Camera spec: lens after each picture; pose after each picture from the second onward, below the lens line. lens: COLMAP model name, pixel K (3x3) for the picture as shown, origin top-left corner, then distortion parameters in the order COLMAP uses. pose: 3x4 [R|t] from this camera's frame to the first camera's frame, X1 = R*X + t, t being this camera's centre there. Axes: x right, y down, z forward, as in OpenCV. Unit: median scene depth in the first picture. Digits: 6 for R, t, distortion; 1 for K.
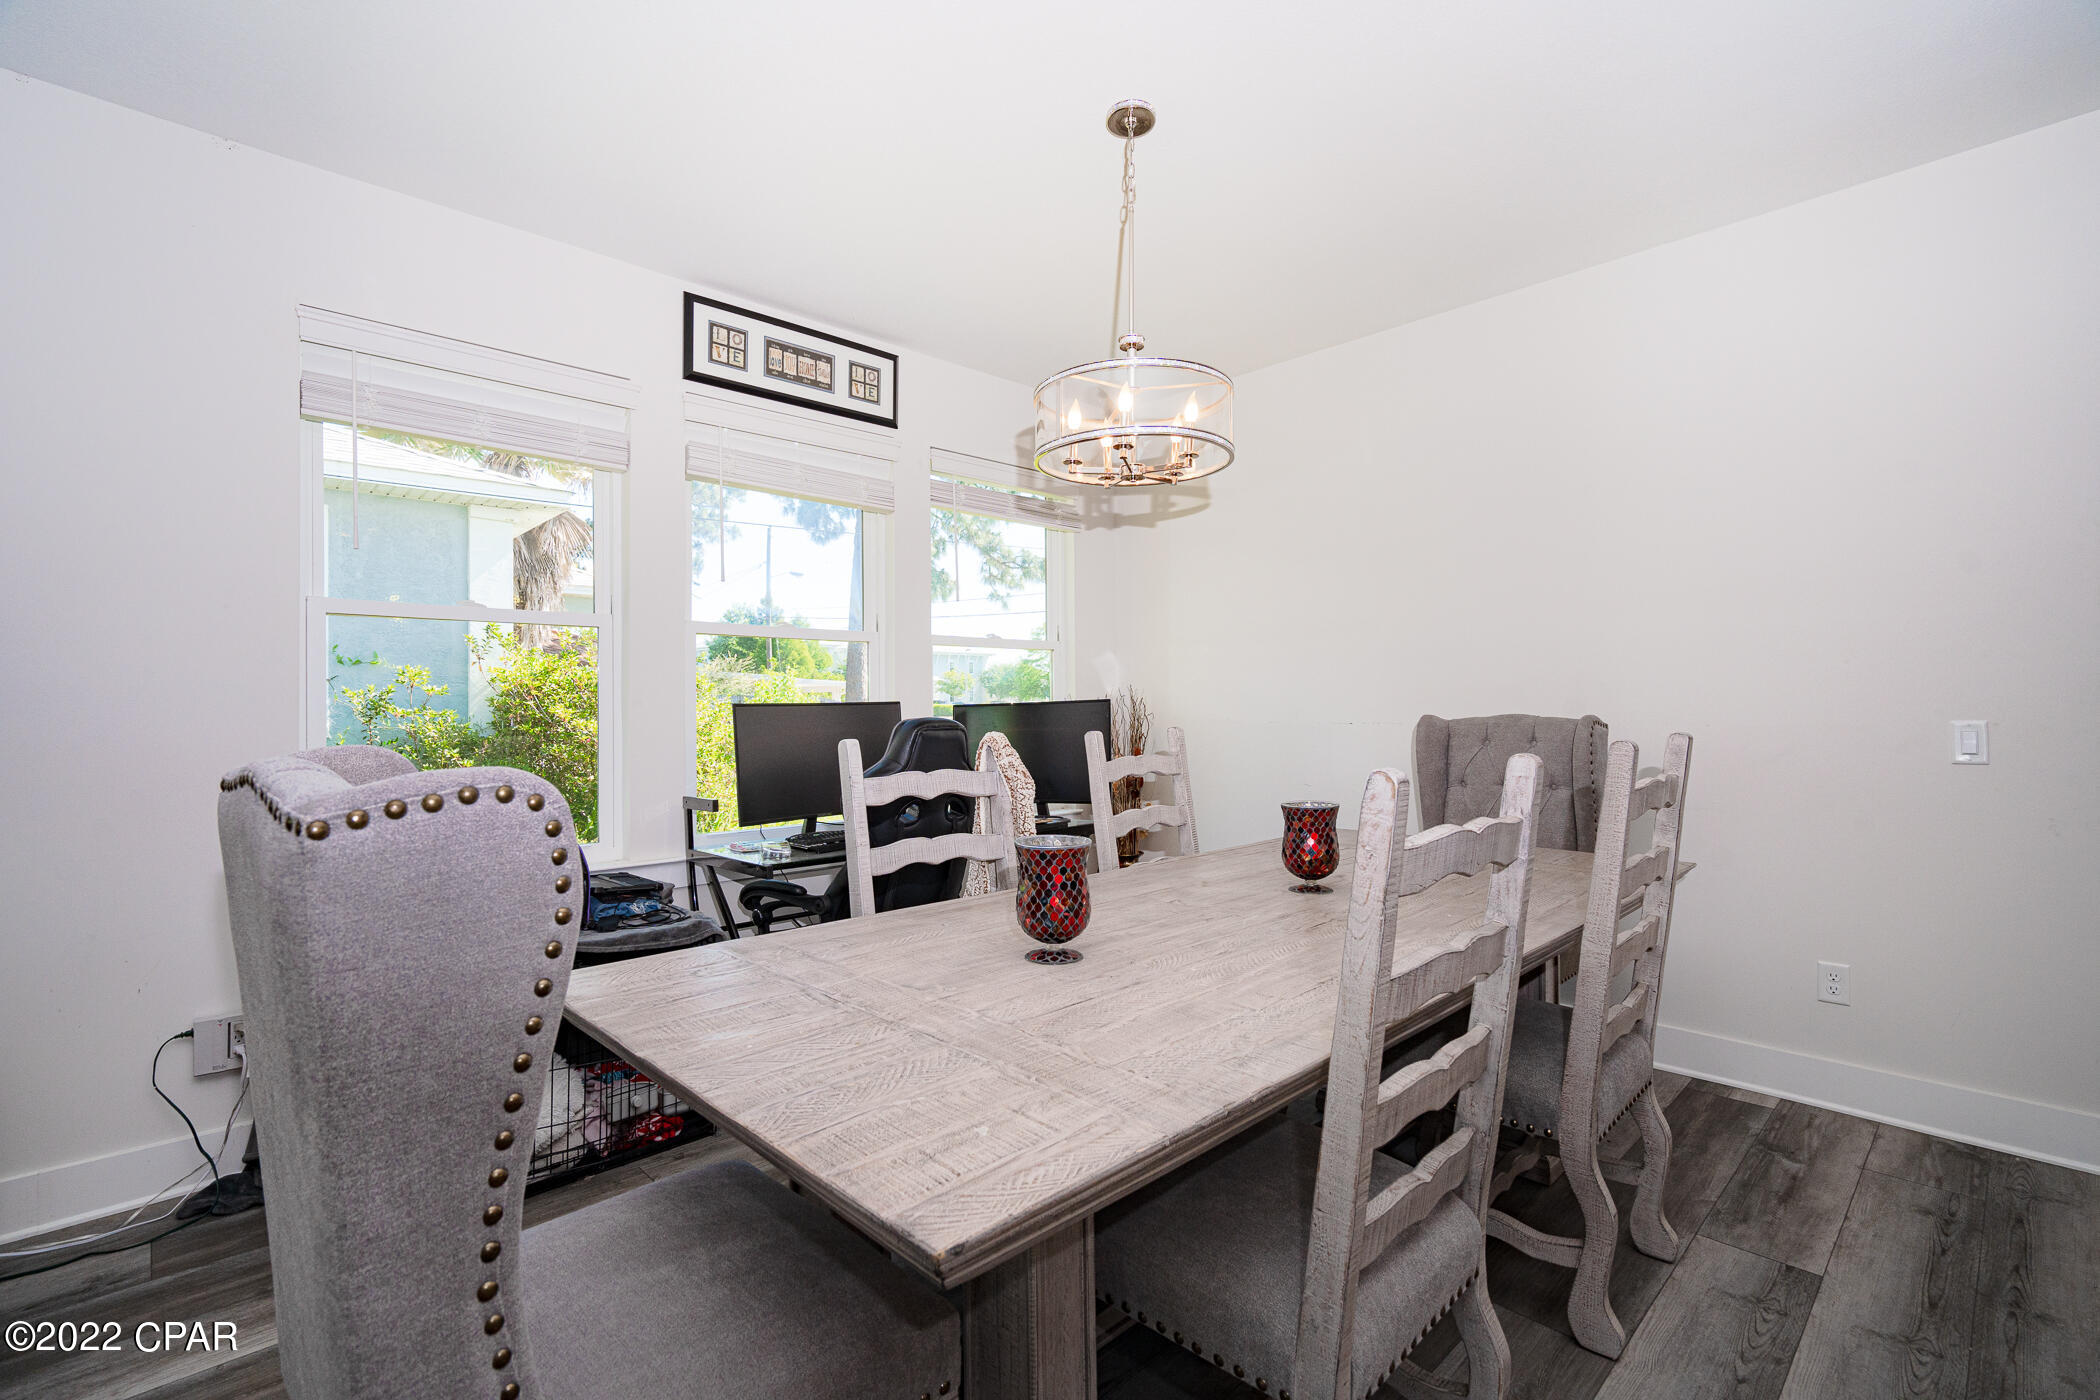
lens RADIAL K [[917.2, 0, 1083.1], [0, 917.2, 694.1], [0, 0, 1]] dist [-0.026515, 0.000115]
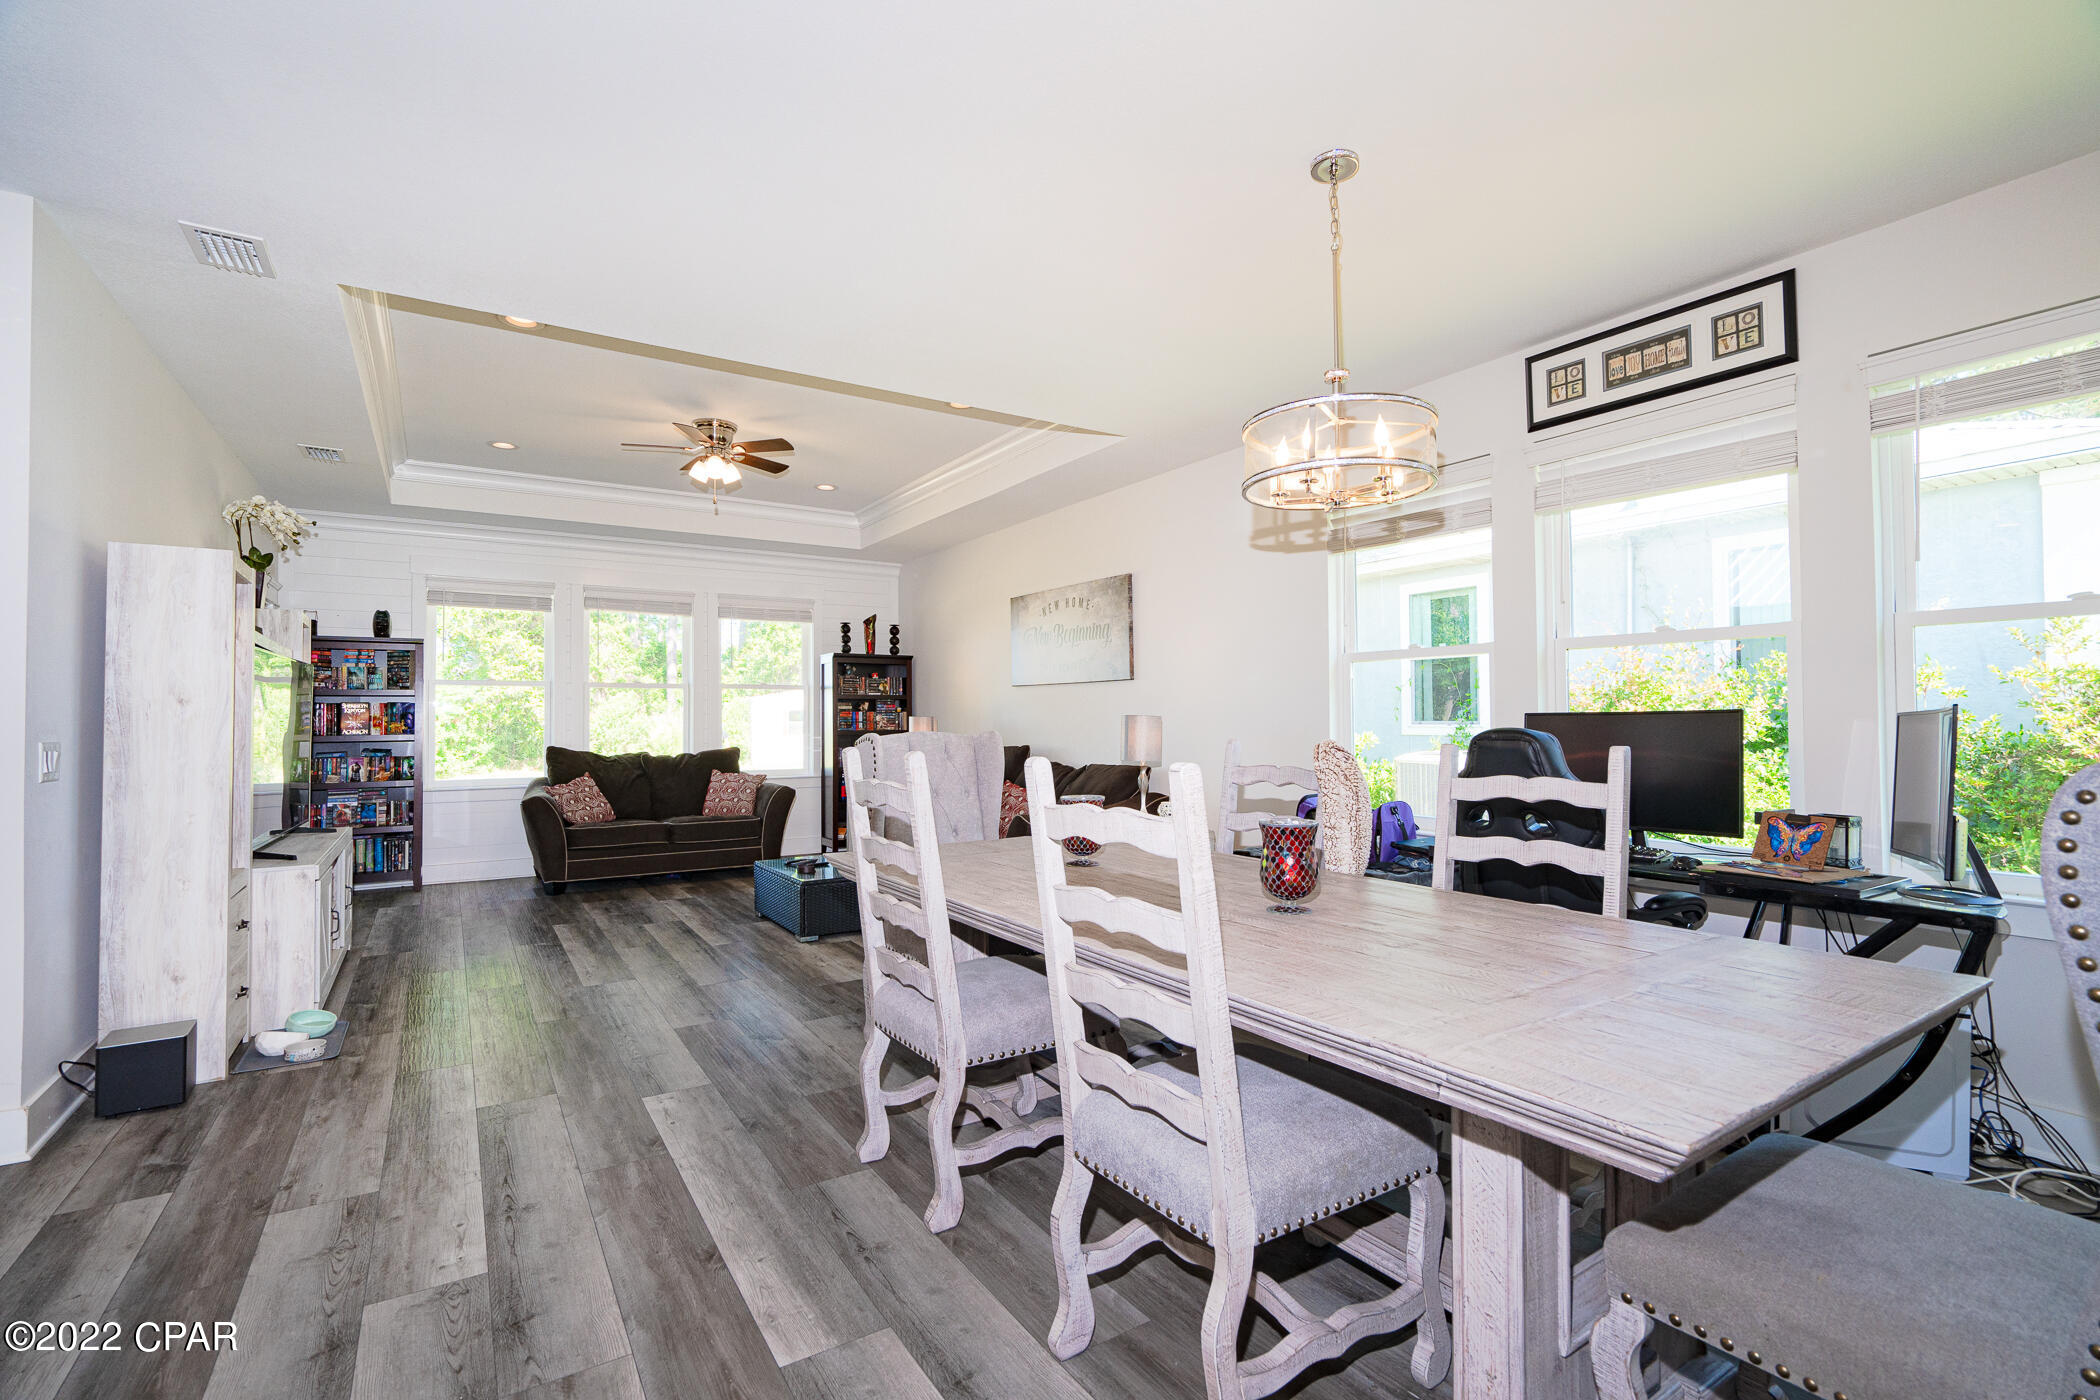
lens RADIAL K [[940.6, 0, 1048.0], [0, 940.6, 708.5], [0, 0, 1]] dist [-0.002922, 0.000700]
pose [[-0.215004, 0.004244, -0.976604, 0.873500], [0.017753, 0.999842, 0.000437, -0.000730], [0.976452, -0.017243, -0.215045, 0.638656]]
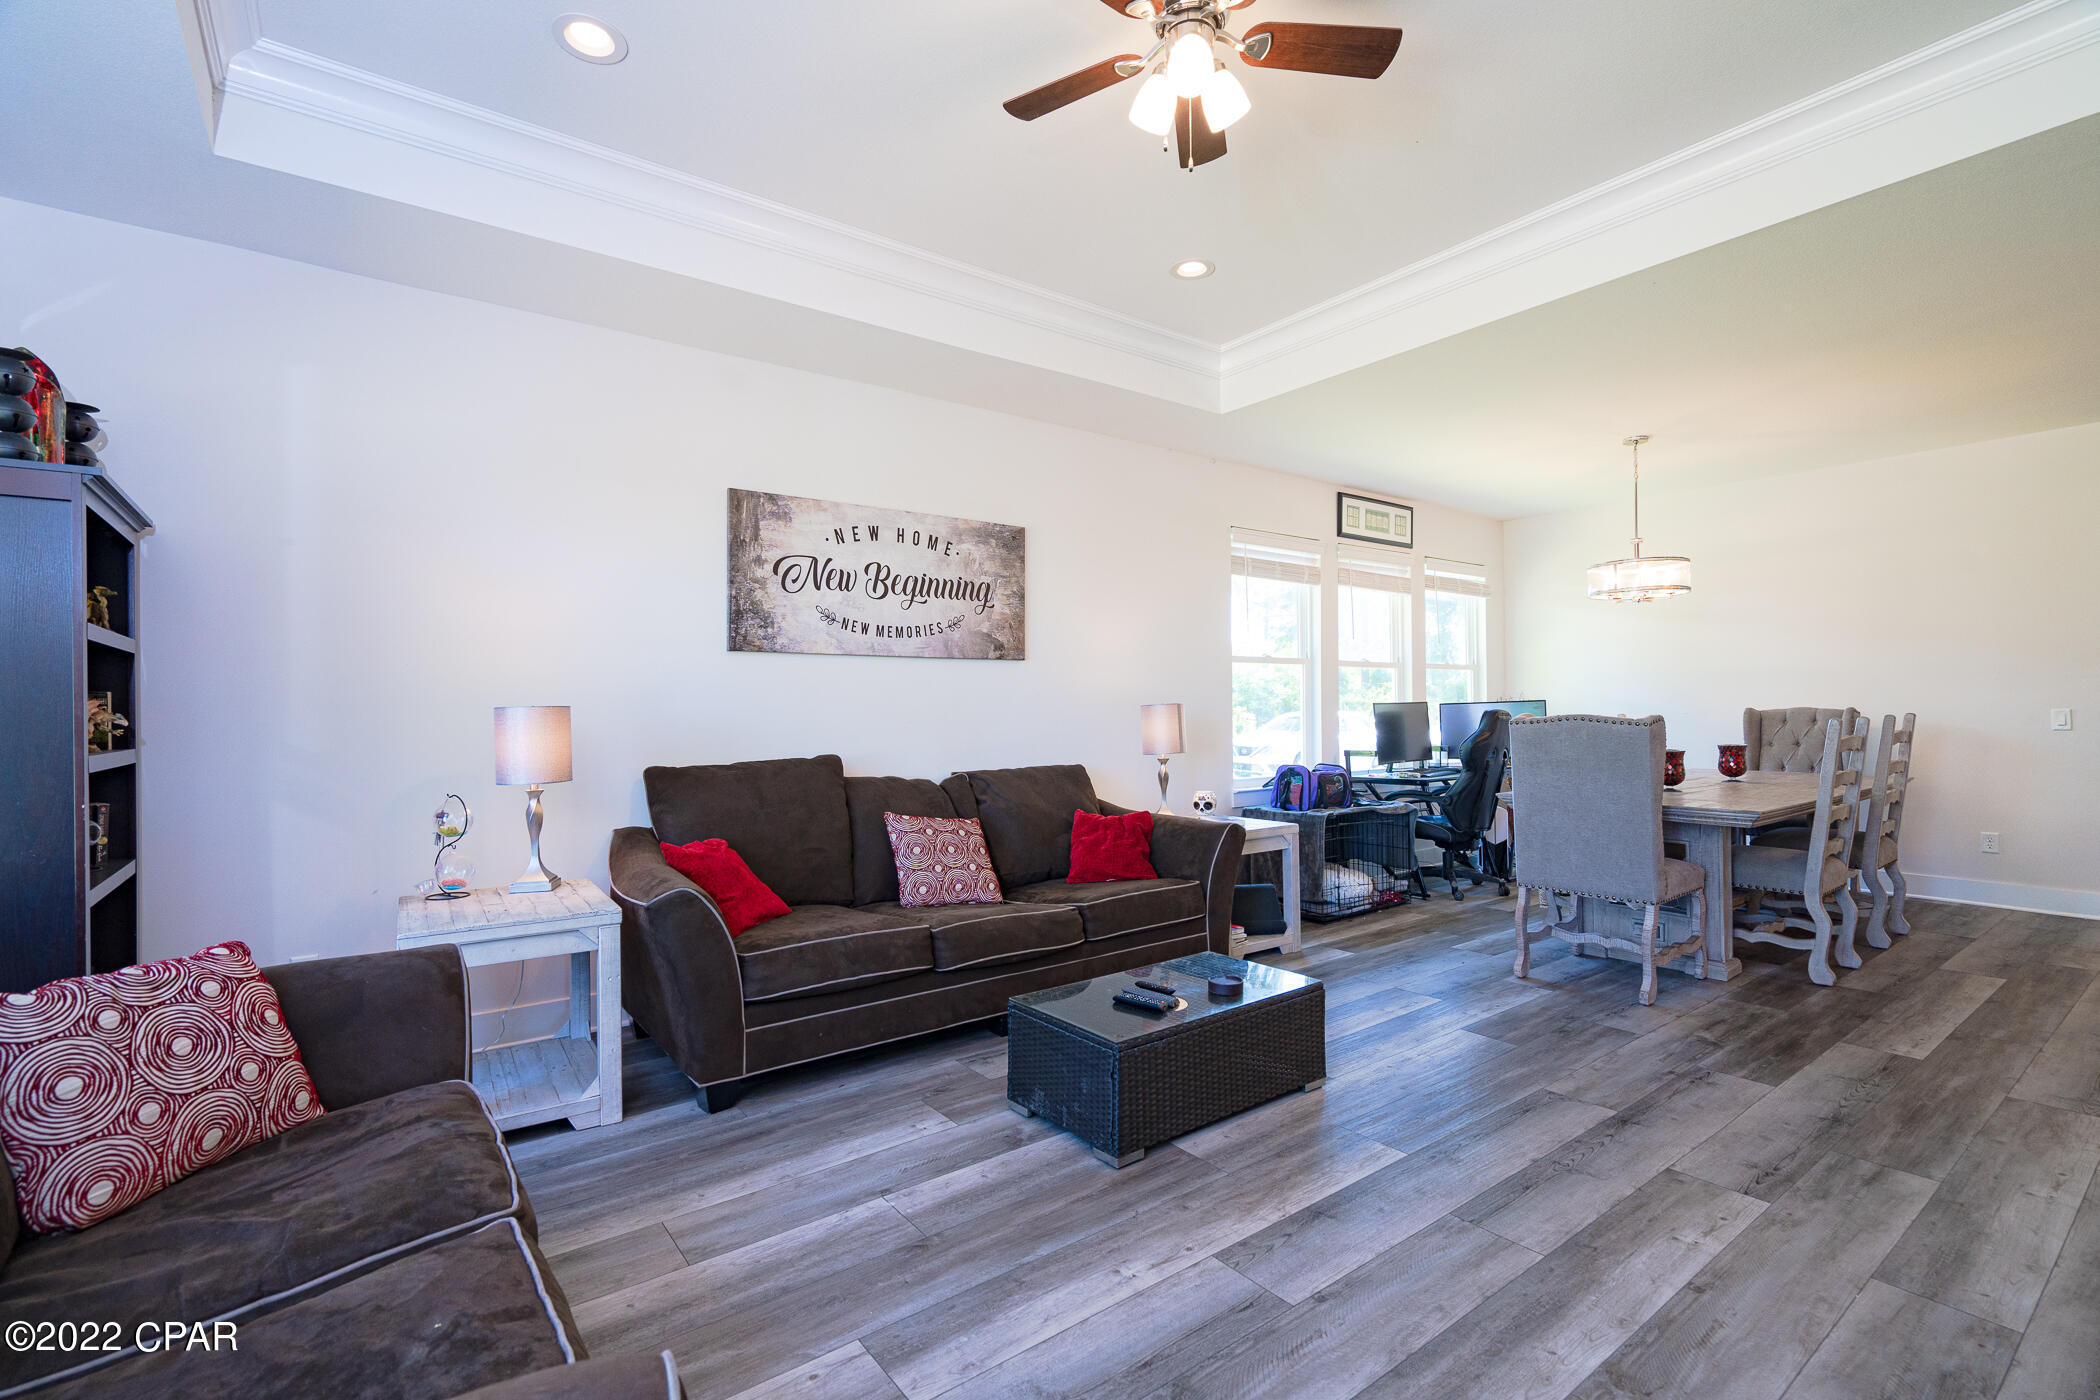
lens RADIAL K [[940.6, 0, 1048.0], [0, 940.6, 708.5], [0, 0, 1]] dist [-0.002922, 0.000700]
pose [[0.989543, 0.004684, -0.144164, -0.764022], [-0.002912, 0.999918, 0.012499, 0.004088], [0.144210, -0.011949, 0.989475, -1.113589]]
